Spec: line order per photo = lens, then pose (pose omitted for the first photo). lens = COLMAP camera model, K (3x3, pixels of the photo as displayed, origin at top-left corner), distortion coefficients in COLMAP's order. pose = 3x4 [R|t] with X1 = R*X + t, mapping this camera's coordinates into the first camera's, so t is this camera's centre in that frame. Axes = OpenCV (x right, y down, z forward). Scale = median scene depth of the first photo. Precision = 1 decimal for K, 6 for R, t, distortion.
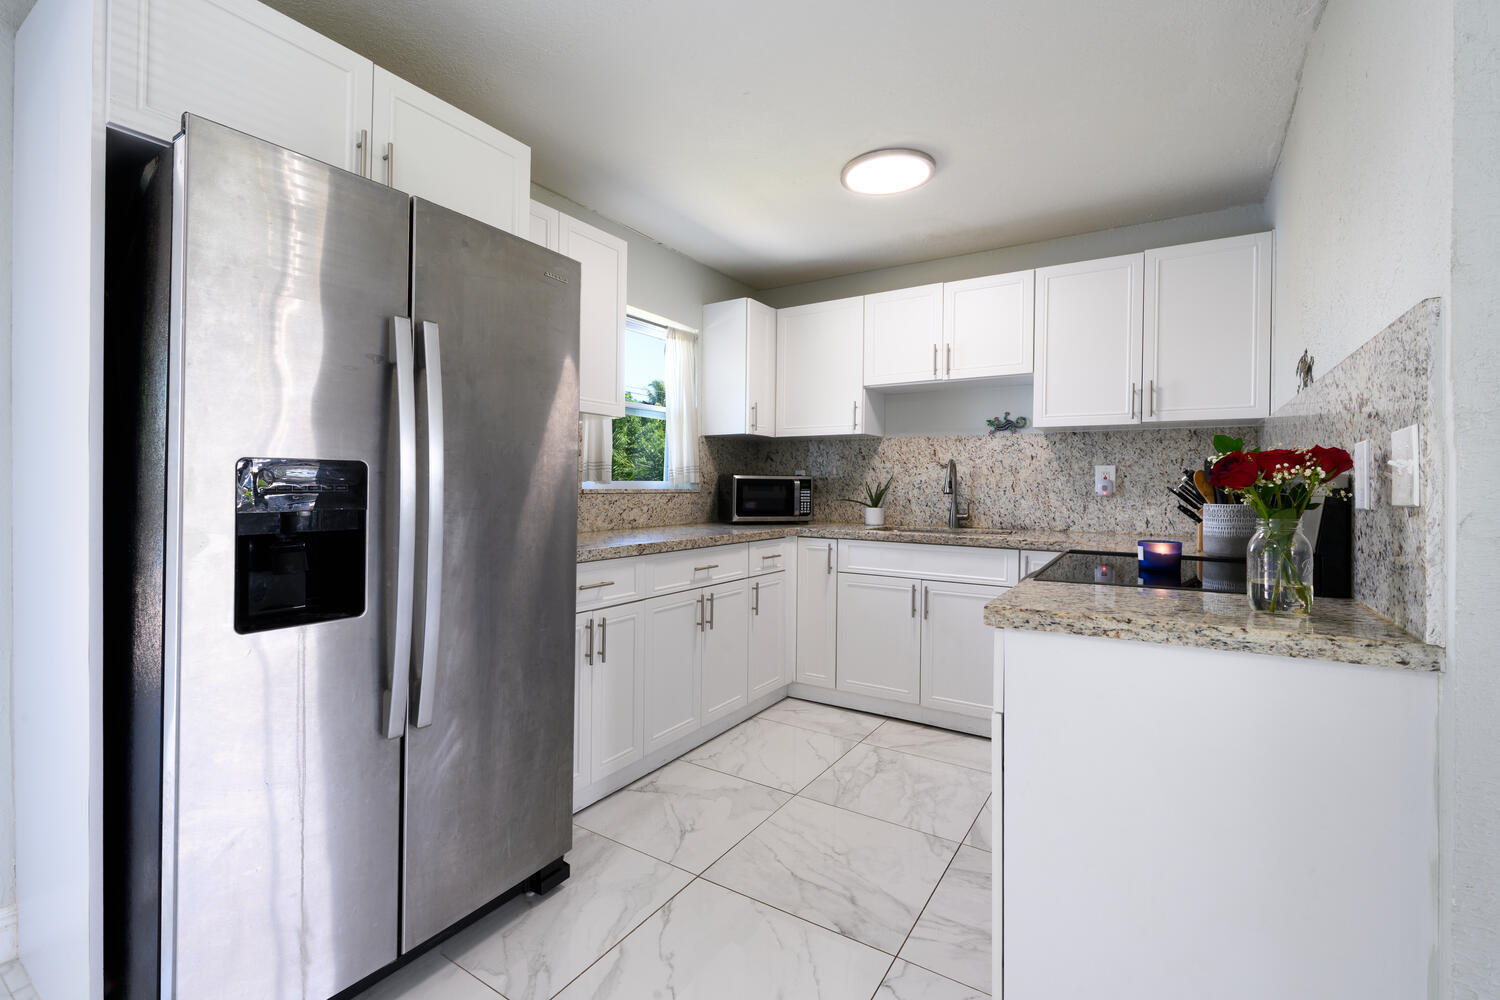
lens RADIAL K [[659.1, 0, 747.6], [0, 659.1, 480.4], [0, 0, 1]] dist [0.000128, 0.000025]
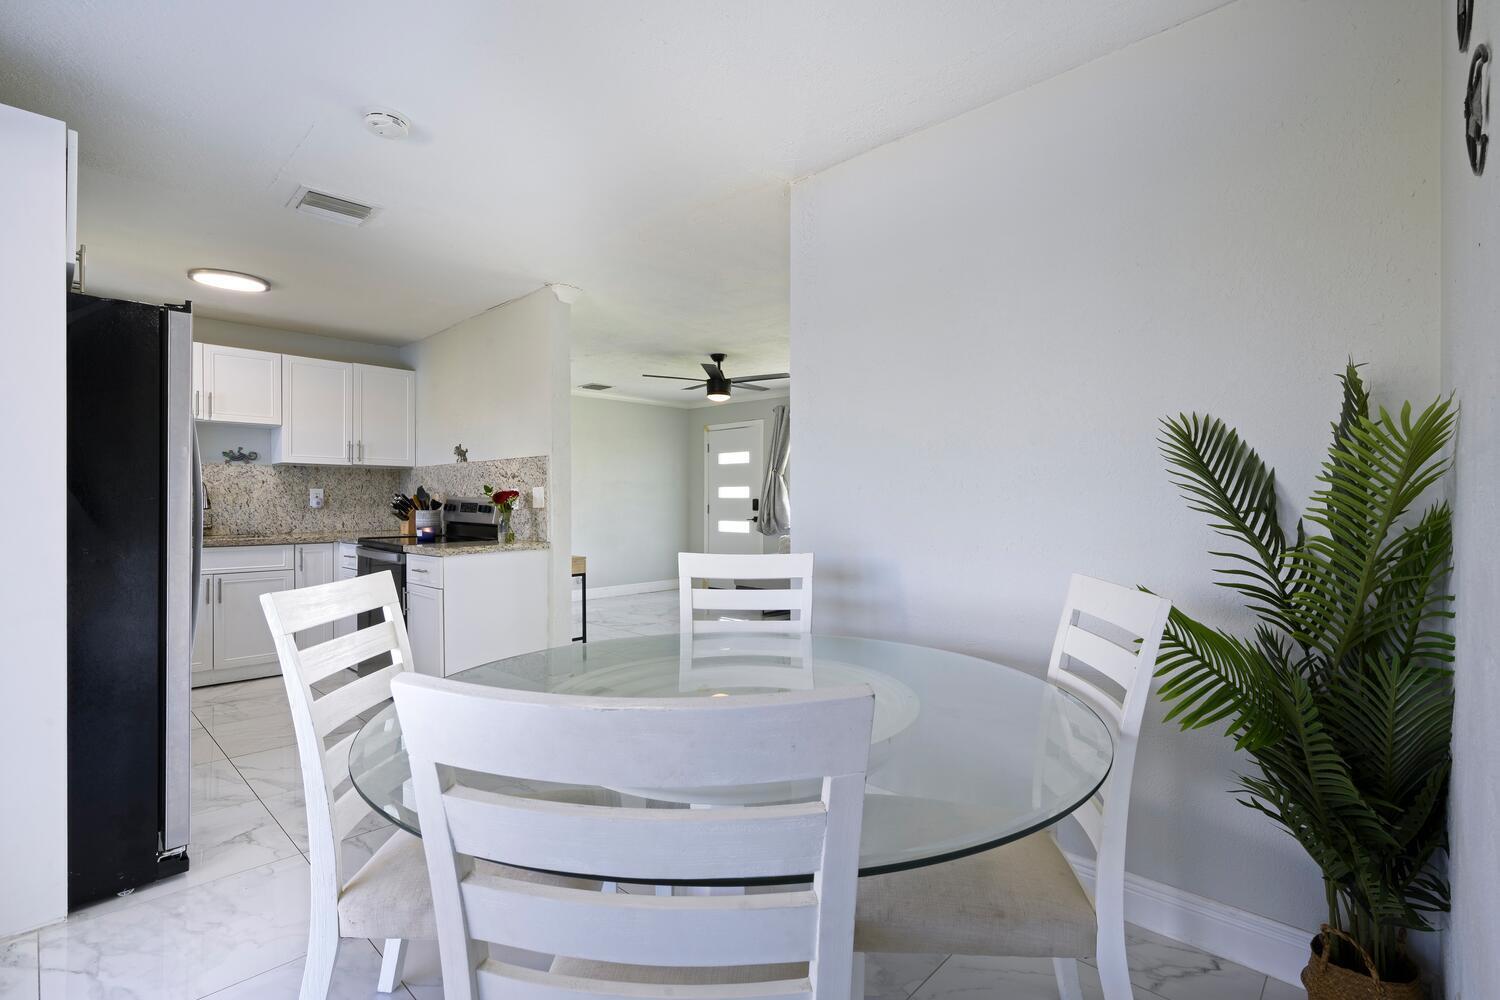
lens RADIAL K [[746.7, 0, 750.0], [0, 746.7, 500.0], [0, 0, 1]] dist [0.000027, -0.000013]
pose [[0.186257, -0.006222, 0.982481, -0.976715], [-0.005285, 0.999959, 0.007335, -0.014270], [-0.982487, -0.006559, 0.186217, -0.321832]]
